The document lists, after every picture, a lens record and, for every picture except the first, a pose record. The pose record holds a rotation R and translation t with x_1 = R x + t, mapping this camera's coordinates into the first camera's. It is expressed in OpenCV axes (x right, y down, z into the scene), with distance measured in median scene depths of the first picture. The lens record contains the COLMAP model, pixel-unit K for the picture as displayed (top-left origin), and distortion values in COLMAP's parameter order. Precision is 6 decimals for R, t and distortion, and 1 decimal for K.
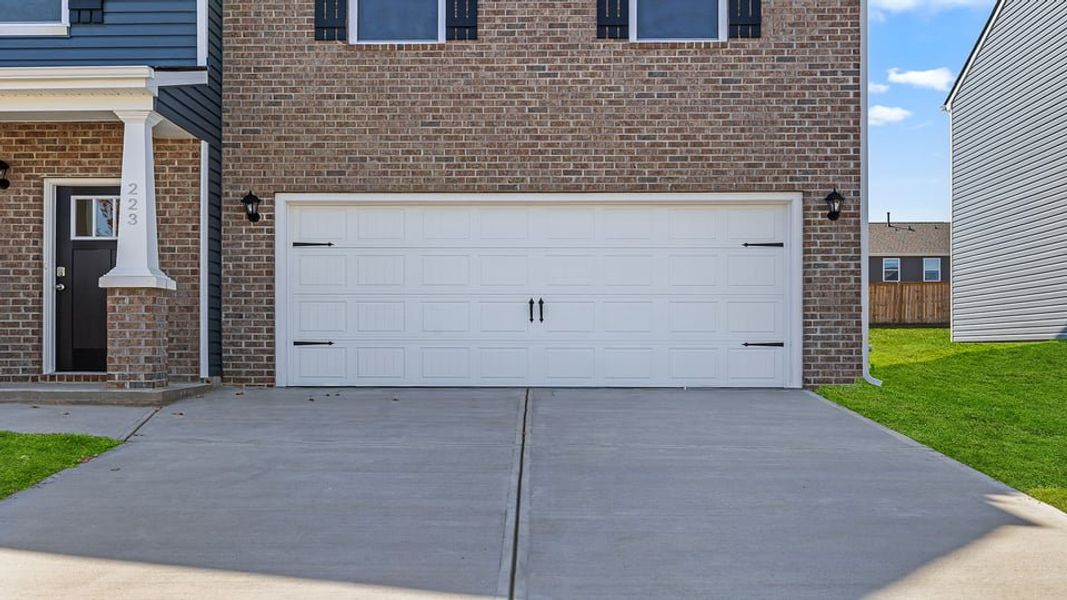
lens RADIAL K [[1103.2, 0, 566.6], [0, 1103.2, 323.4], [0, 0, 1]] dist [0.004026, 0.000000]
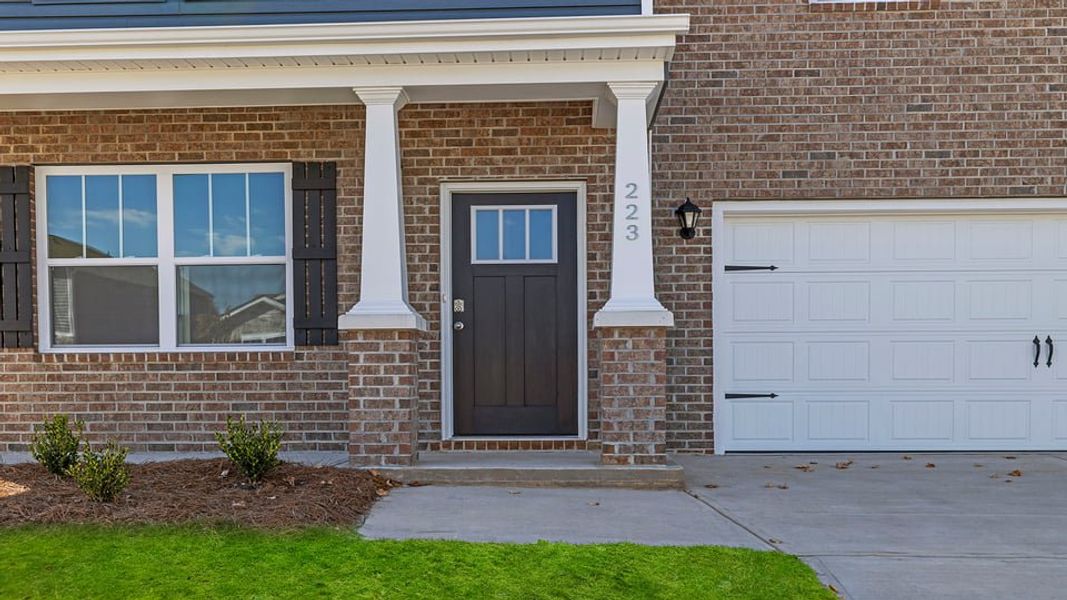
lens RADIAL K [[1103.2, 0, 548.8], [0, 1103.2, 397.0], [0, 0, 1]] dist [0.004026, 0.000000]
pose [[0.999852, -0.006521, -0.015948, -0.369656], [0.007105, 0.999295, 0.036853, -0.011072], [0.015696, -0.036961, 0.999193, 0.226875]]
